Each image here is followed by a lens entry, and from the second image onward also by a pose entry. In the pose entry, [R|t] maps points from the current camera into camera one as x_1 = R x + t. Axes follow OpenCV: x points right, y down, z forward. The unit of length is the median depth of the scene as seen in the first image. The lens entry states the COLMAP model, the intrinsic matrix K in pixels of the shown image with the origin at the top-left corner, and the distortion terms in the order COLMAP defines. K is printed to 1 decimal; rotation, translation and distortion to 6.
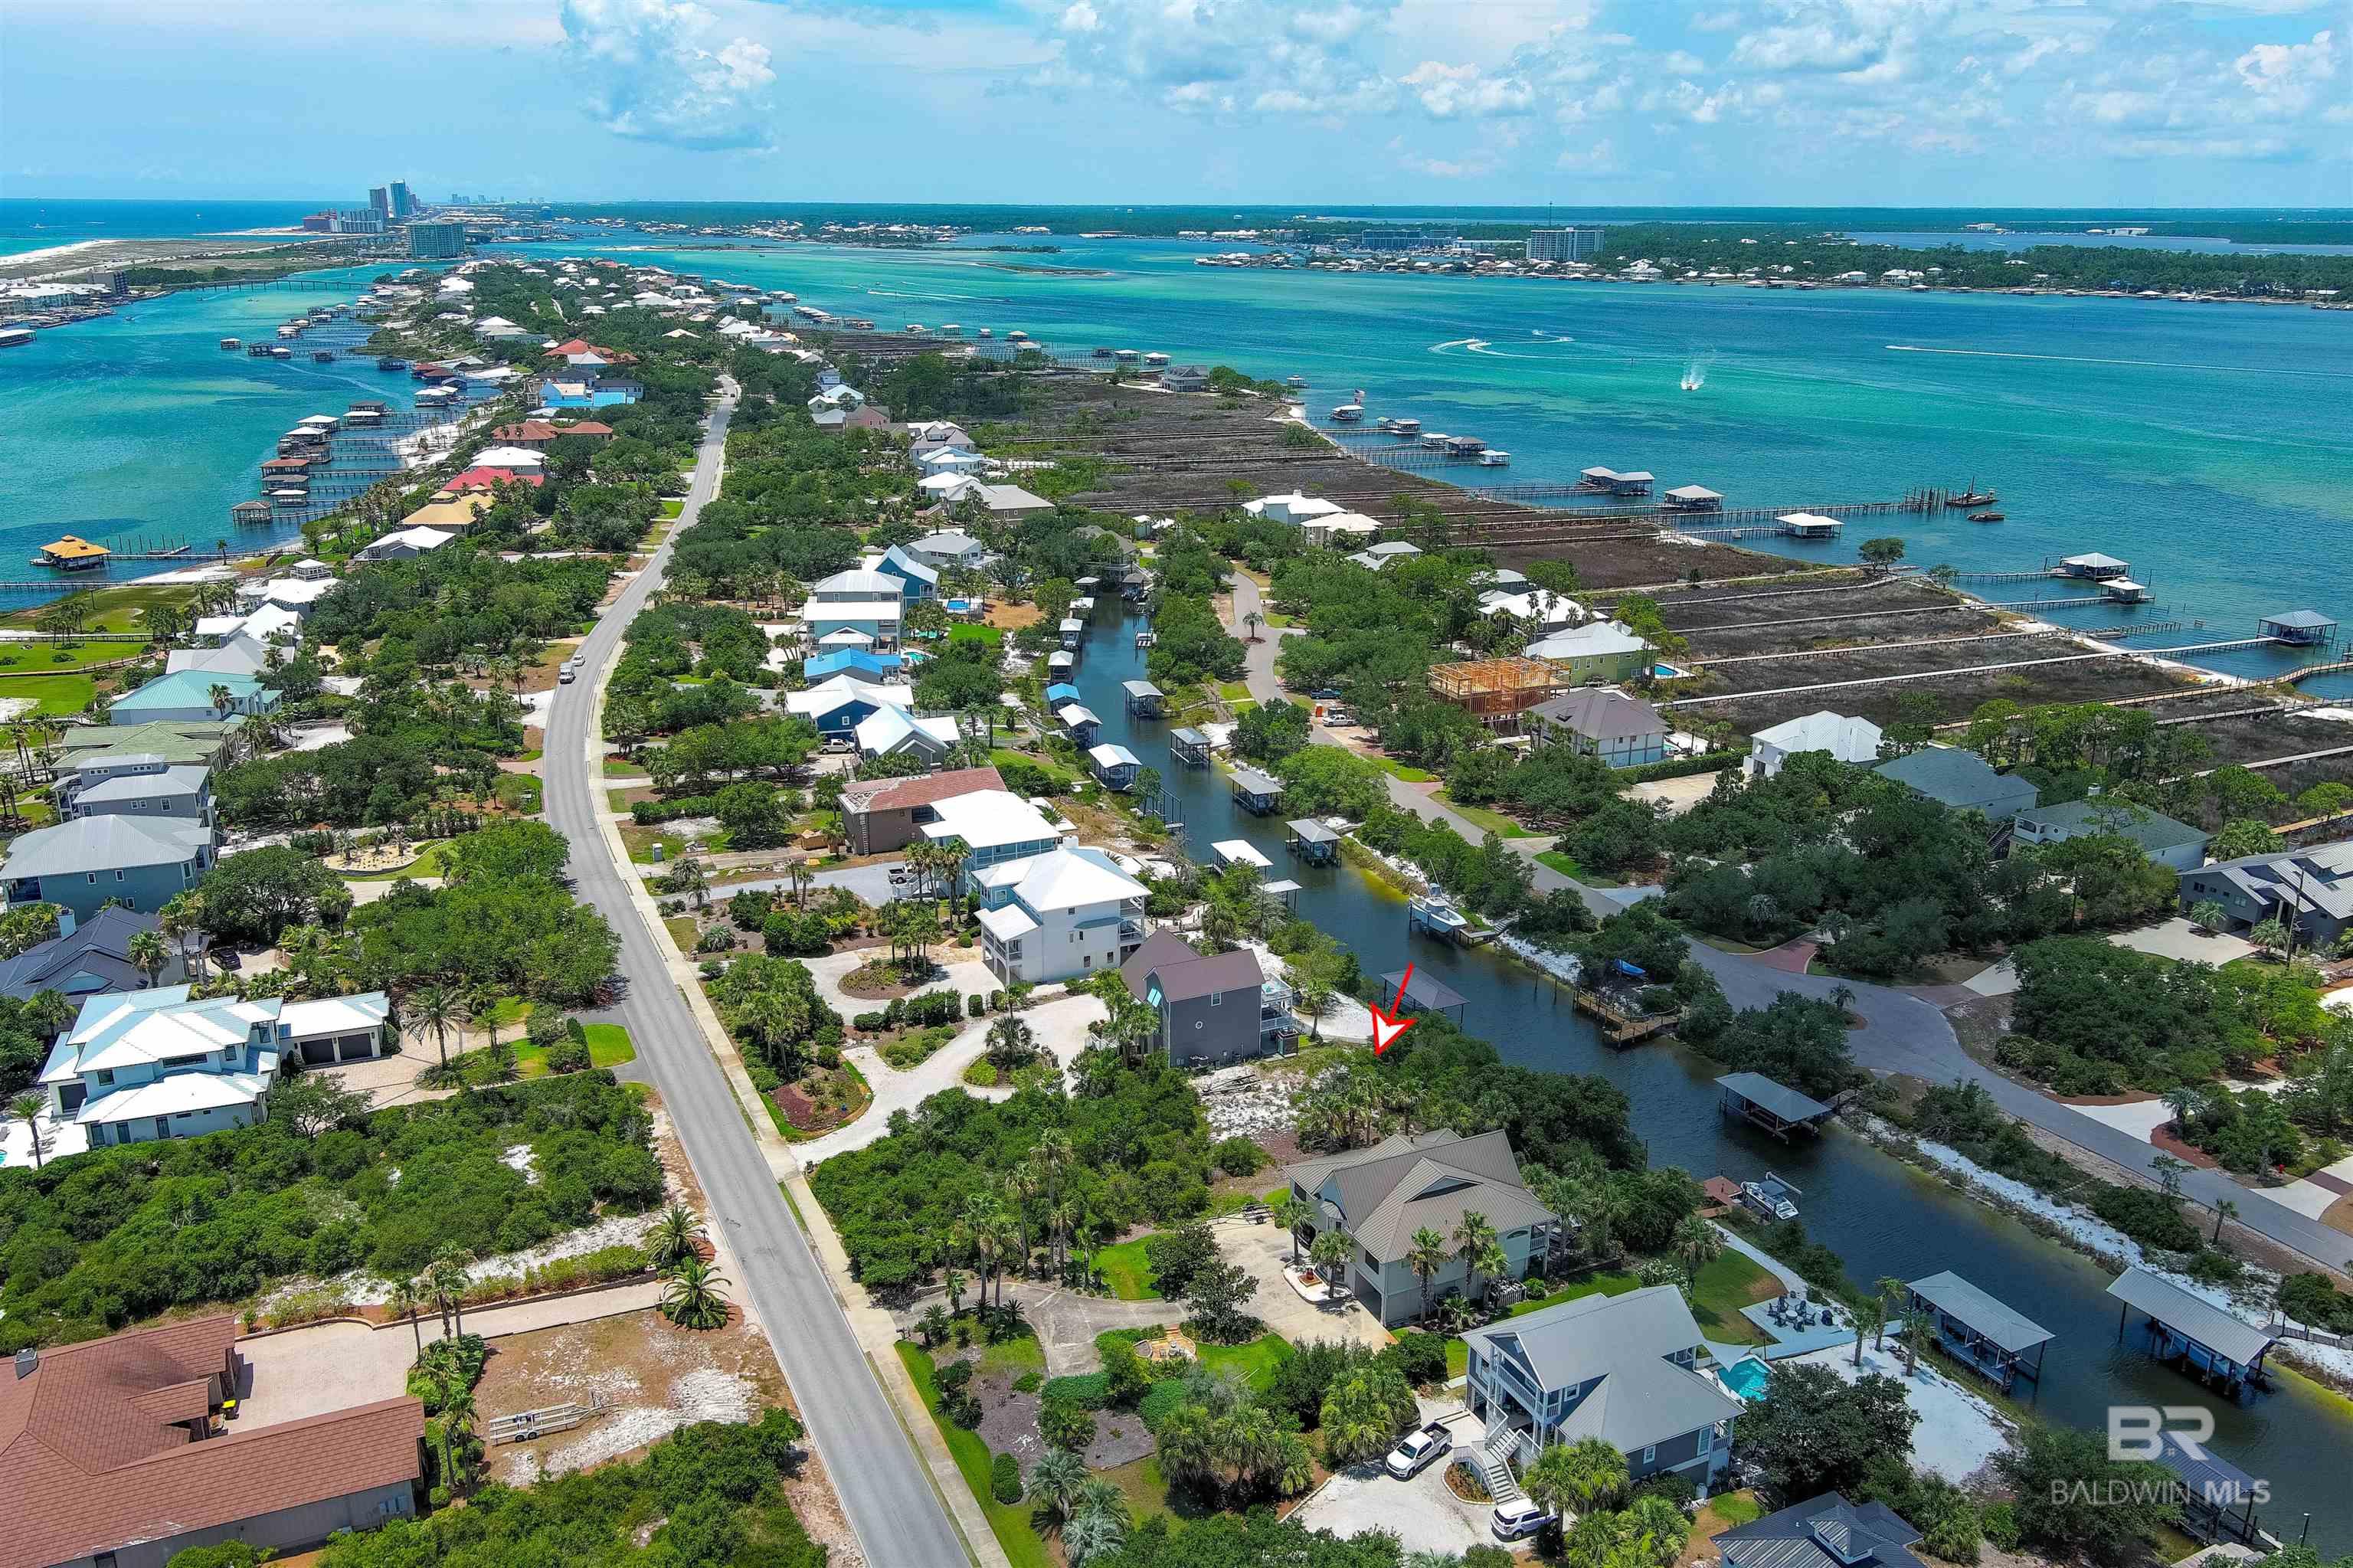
lens RADIAL K [[1834.7, 0, 1170.7], [0, 1834.7, 787.9], [0, 0, 1]] dist [0.016133, -0.014520]
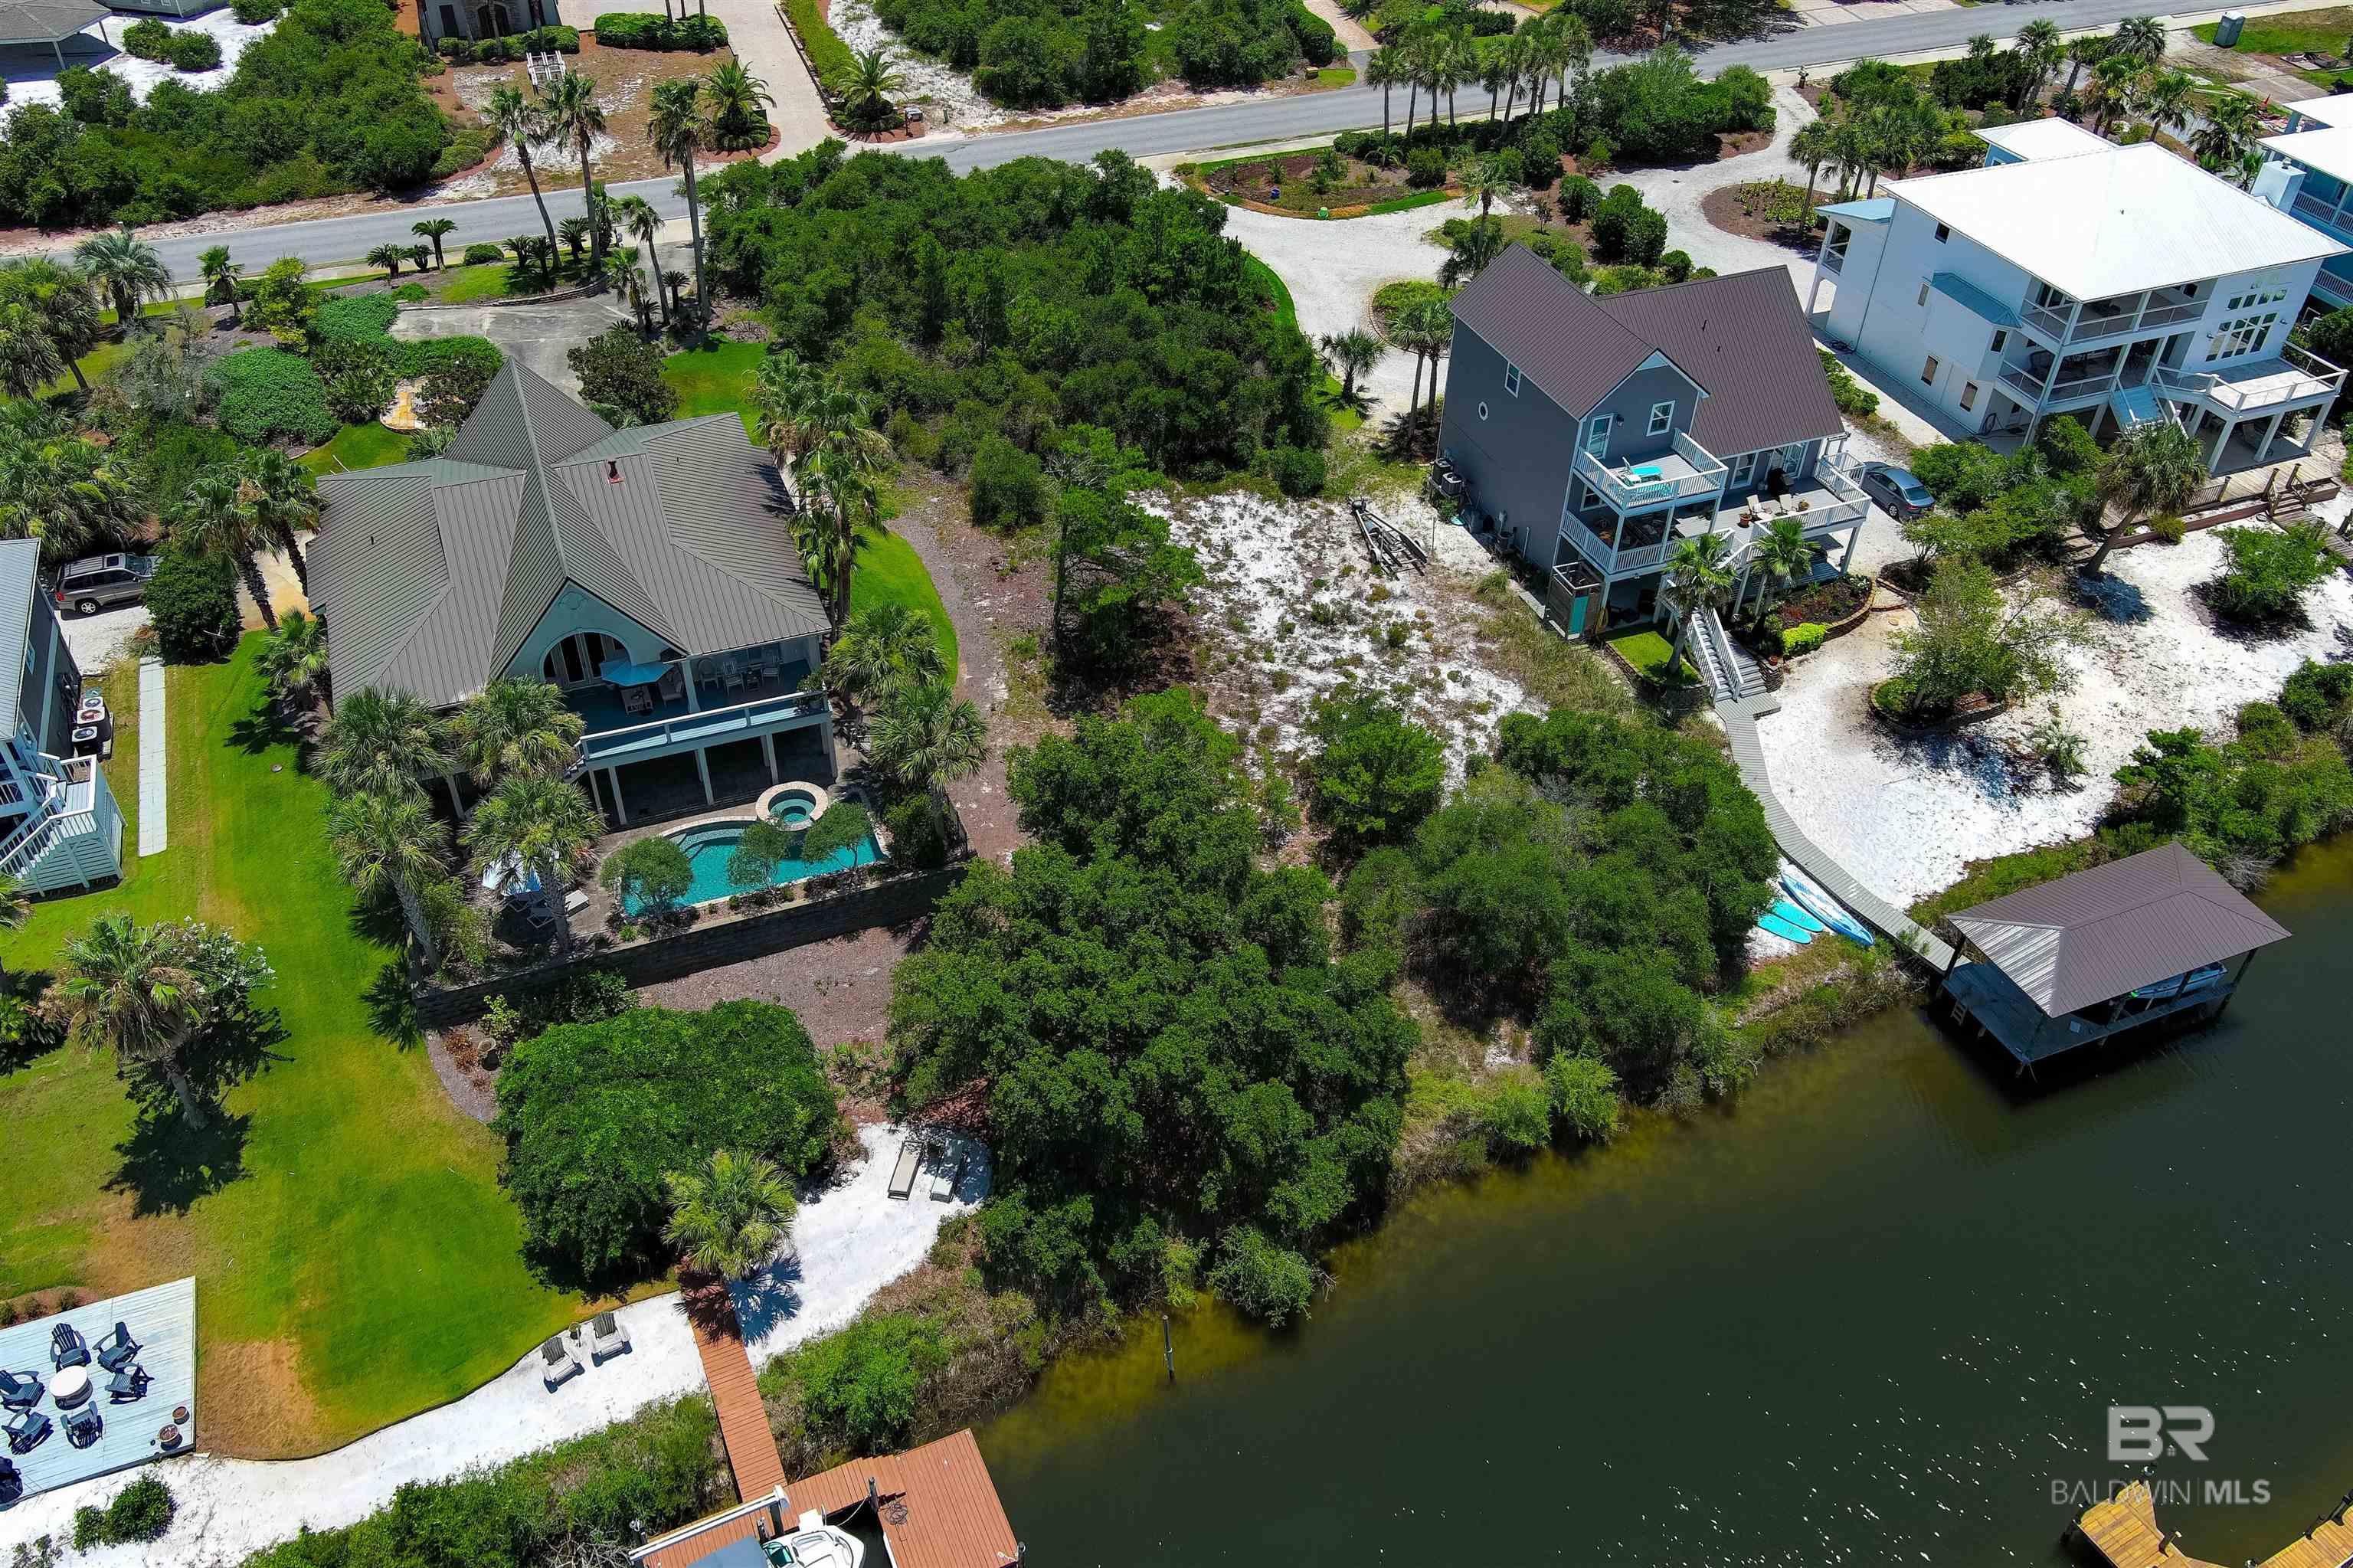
lens RADIAL K [[1805.3, 0, 1171.2], [0, 1805.3, 781.8], [0, 0, 1]] dist [0.026350, -0.034804]
pose [[-0.060646, 0.635920, -0.769369, 0.303458], [-0.324705, 0.716295, 0.617647, -0.036814], [0.943869, 0.287276, 0.163046, 0.658470]]
